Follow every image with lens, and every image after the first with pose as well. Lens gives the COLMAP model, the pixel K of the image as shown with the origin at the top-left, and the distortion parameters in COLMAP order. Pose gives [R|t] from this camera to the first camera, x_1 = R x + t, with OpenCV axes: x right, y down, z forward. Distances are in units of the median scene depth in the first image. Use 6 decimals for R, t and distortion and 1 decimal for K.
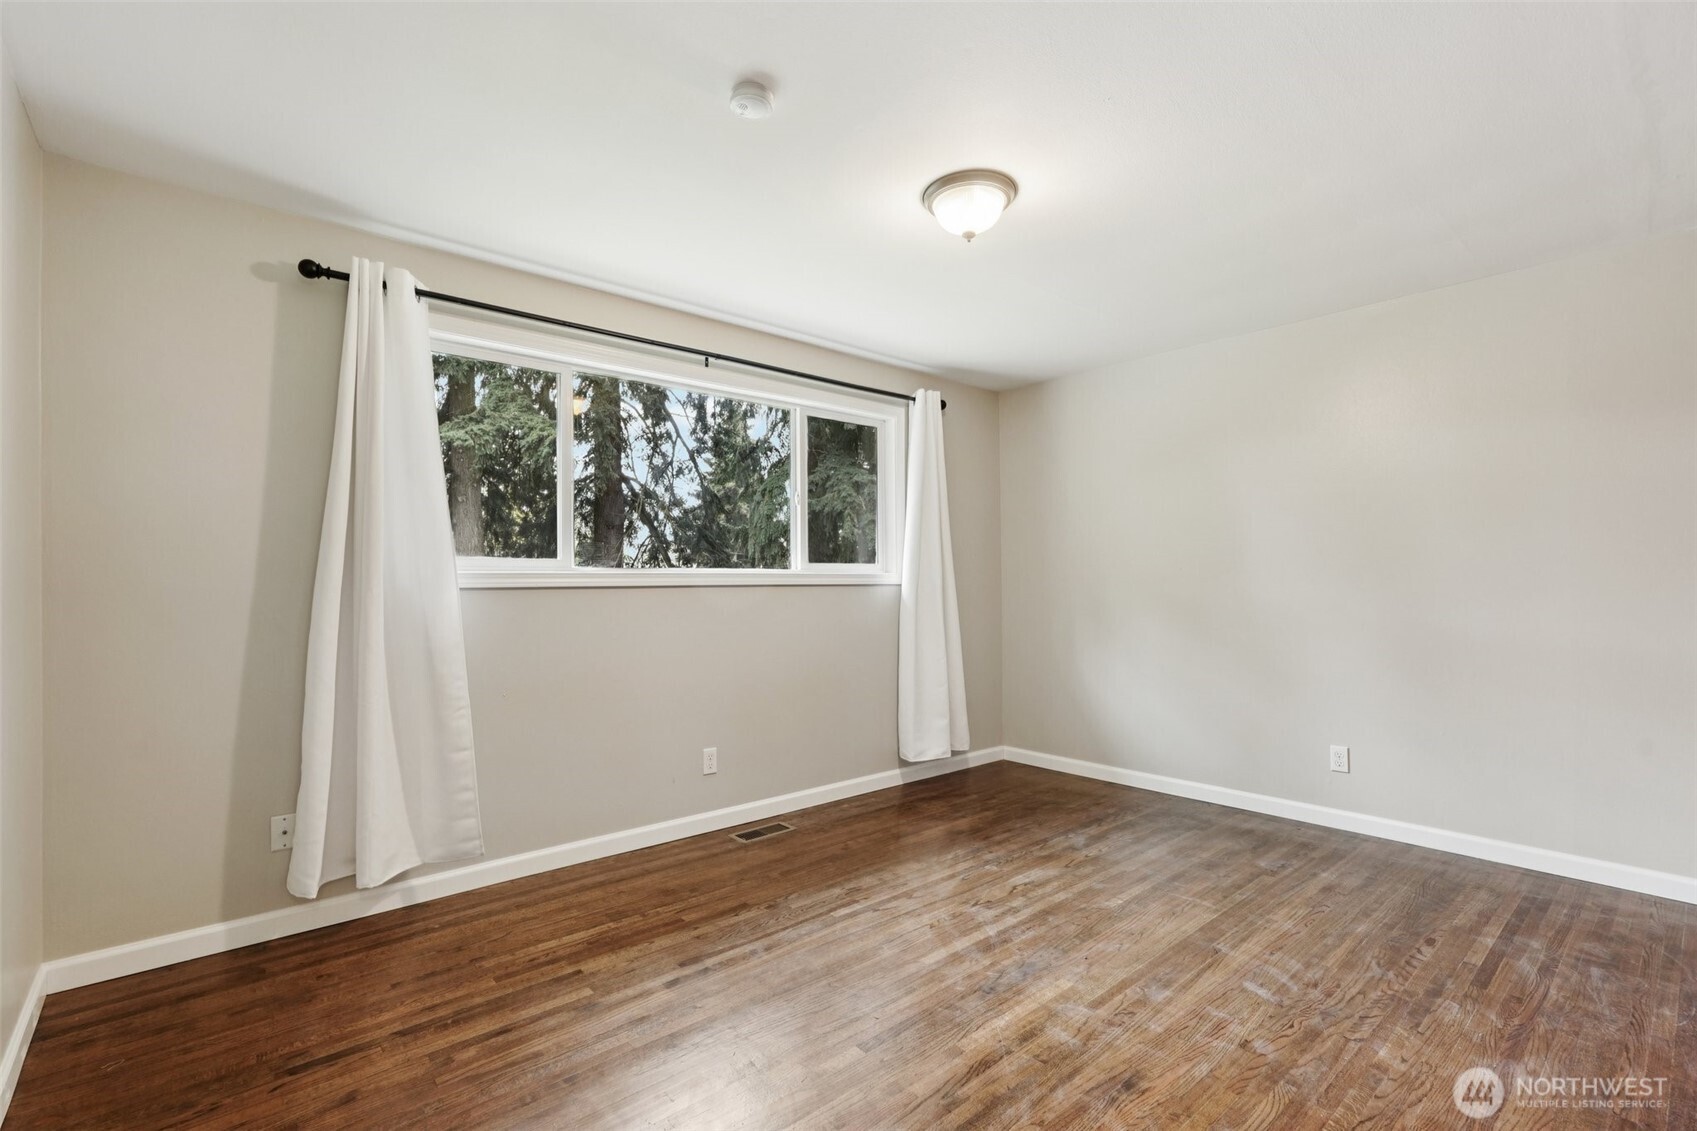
lens RADIAL K [[746.2, 0, 845.7], [0, 746.2, 568.5], [0, 0, 1]] dist [-0.020388, 0.009592]
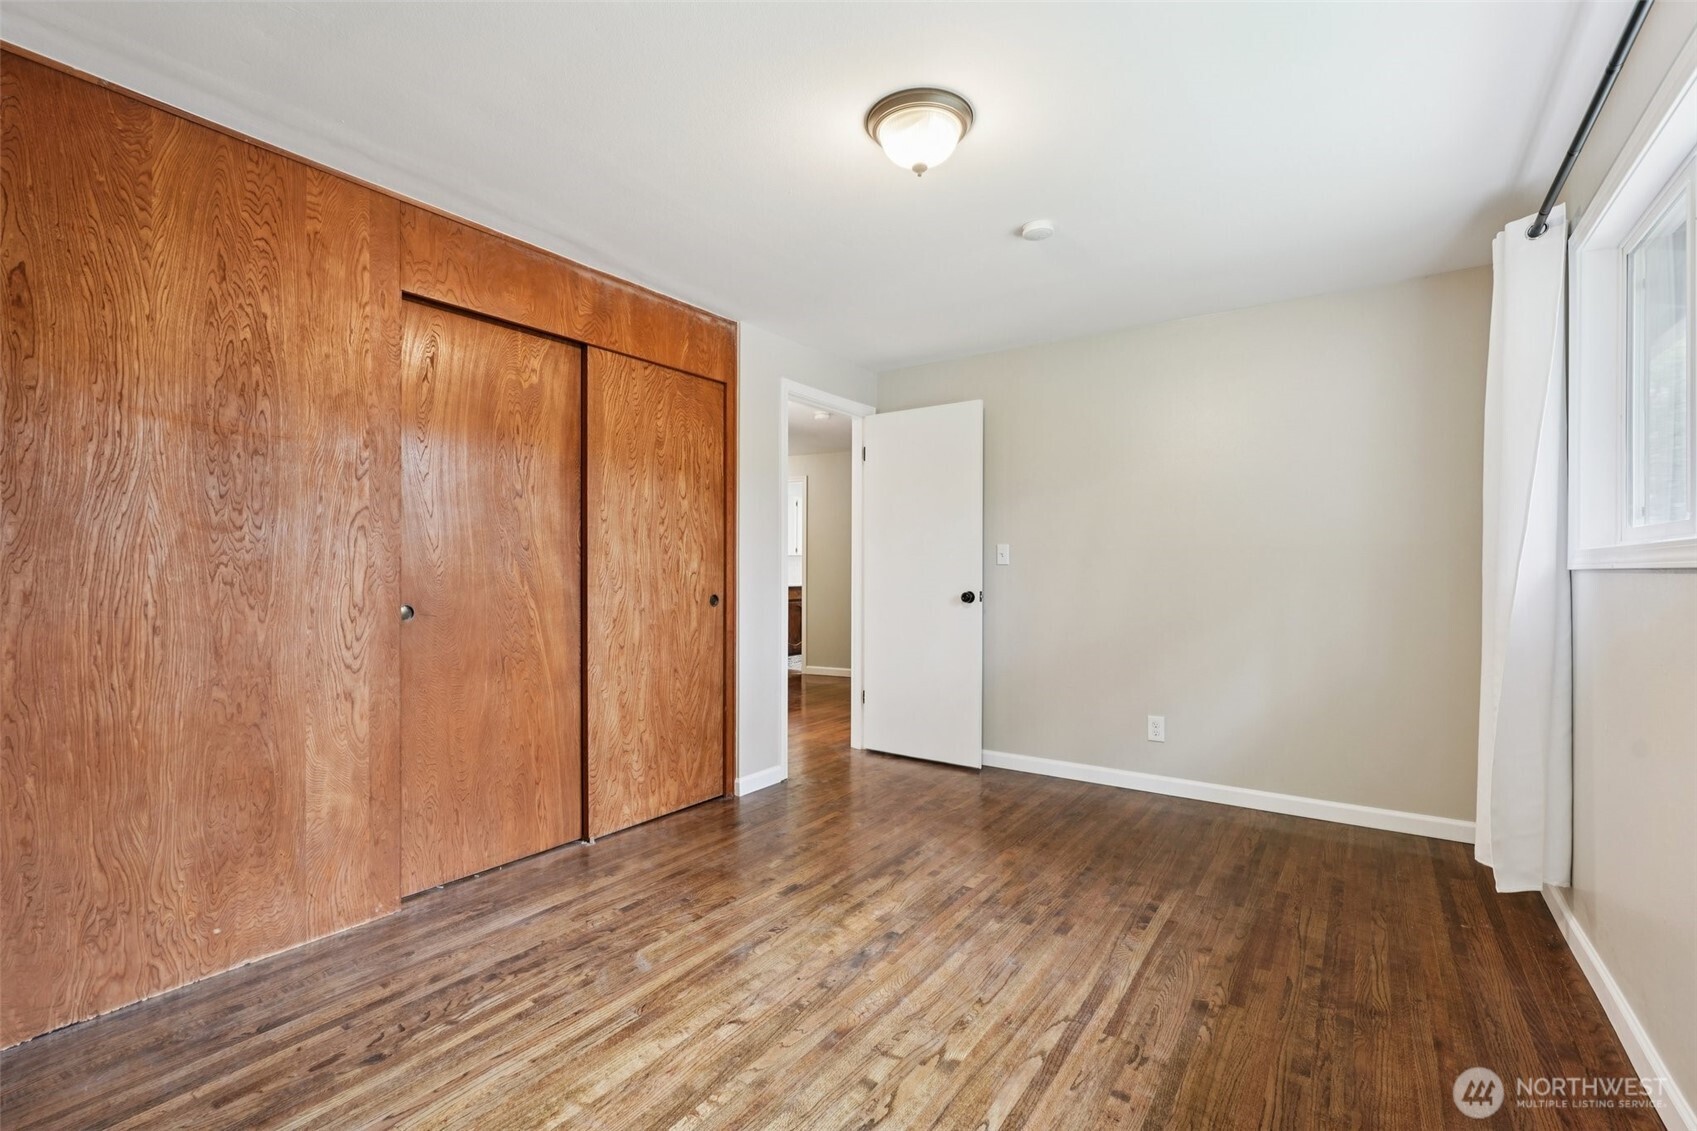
lens RADIAL K [[746.2, 0, 845.7], [0, 746.2, 568.5], [0, 0, 1]] dist [-0.020388, 0.009592]
pose [[-0.969254, 0.005383, -0.246005, 0.492650], [0.009520, 0.999833, -0.015631, 0.035763], [0.245880, -0.017492, -0.969142, 1.918826]]
